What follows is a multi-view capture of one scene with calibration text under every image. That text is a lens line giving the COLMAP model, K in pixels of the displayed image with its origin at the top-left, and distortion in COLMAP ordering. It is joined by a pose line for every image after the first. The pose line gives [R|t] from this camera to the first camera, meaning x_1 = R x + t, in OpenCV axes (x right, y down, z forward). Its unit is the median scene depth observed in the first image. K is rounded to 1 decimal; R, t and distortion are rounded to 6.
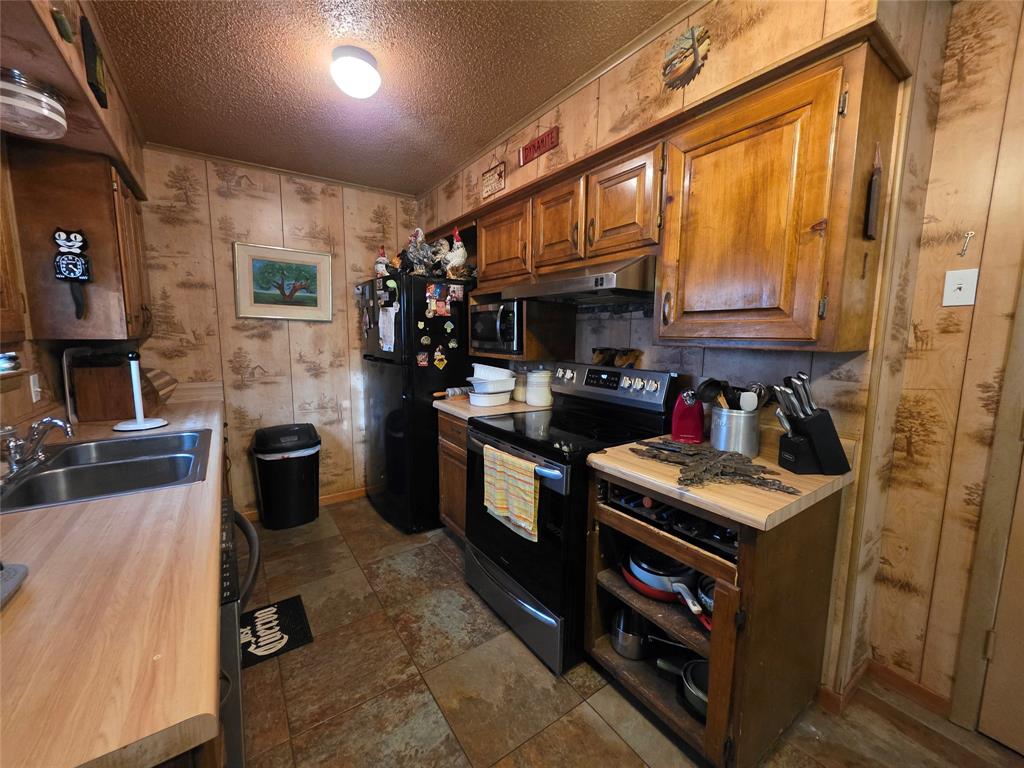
lens RADIAL K [[403.9, 0, 508.0], [0, 403.9, 381.0], [0, 0, 1]] dist [0.014923, -0.000214]
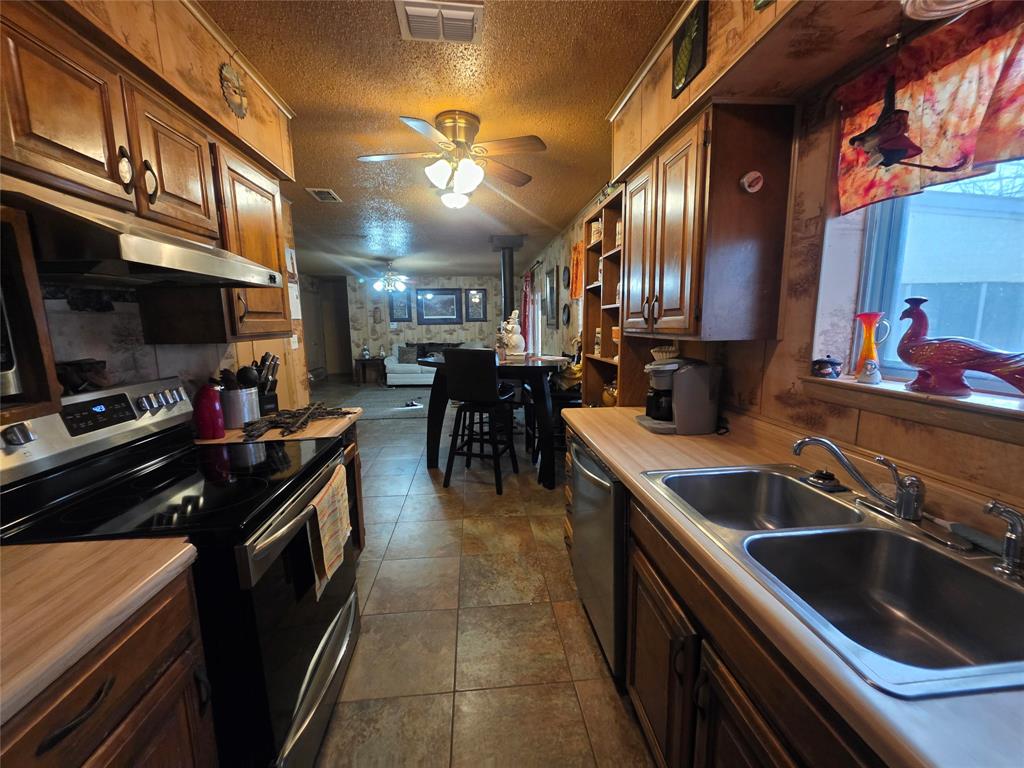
lens RADIAL K [[403.9, 0, 508.0], [0, 403.9, 381.0], [0, 0, 1]] dist [0.014923, -0.000214]
pose [[-0.871972, -0.069797, 0.484554, -0.623486], [0.062778, 0.965671, 0.252070, -0.179807], [-0.485513, 0.250217, -0.837656, 1.316856]]
